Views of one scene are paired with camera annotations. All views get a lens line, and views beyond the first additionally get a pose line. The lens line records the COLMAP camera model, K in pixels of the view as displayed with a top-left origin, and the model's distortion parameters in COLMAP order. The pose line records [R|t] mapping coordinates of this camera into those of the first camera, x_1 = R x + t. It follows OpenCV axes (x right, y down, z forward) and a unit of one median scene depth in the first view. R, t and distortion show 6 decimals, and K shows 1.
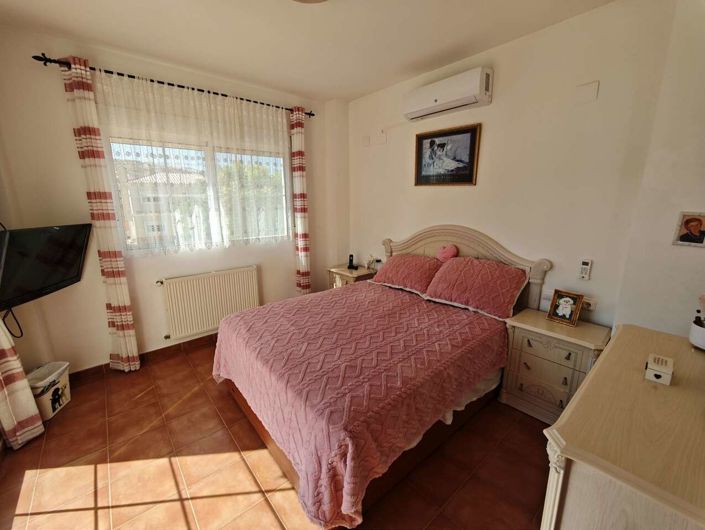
lens RADIAL K [[294.1, 0, 349.9], [0, 294.1, 263.4], [0, 0, 1]] dist [-0.002899, -0.001136]
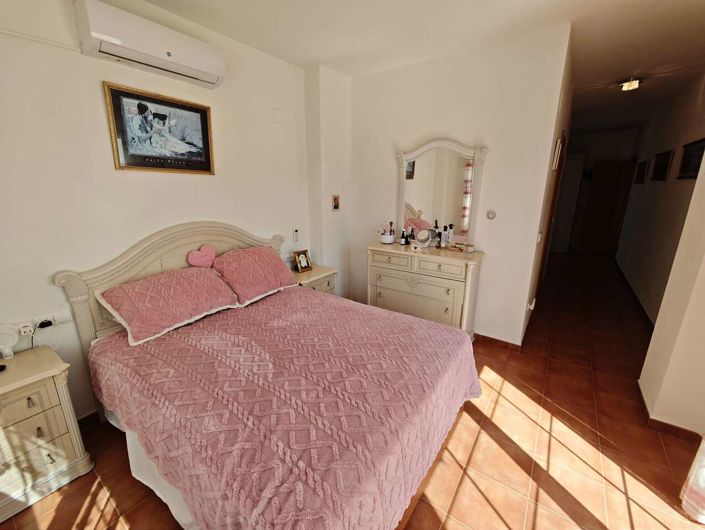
lens RADIAL K [[294.1, 0, 348.7], [0, 294.1, 263.6], [0, 0, 1]] dist [-0.002899, -0.001136]
pose [[-0.230232, -0.245460, 0.941670, -0.586940], [0.210315, 0.932246, 0.294424, -0.182552], [-0.950137, 0.265833, -0.163009, 0.793609]]
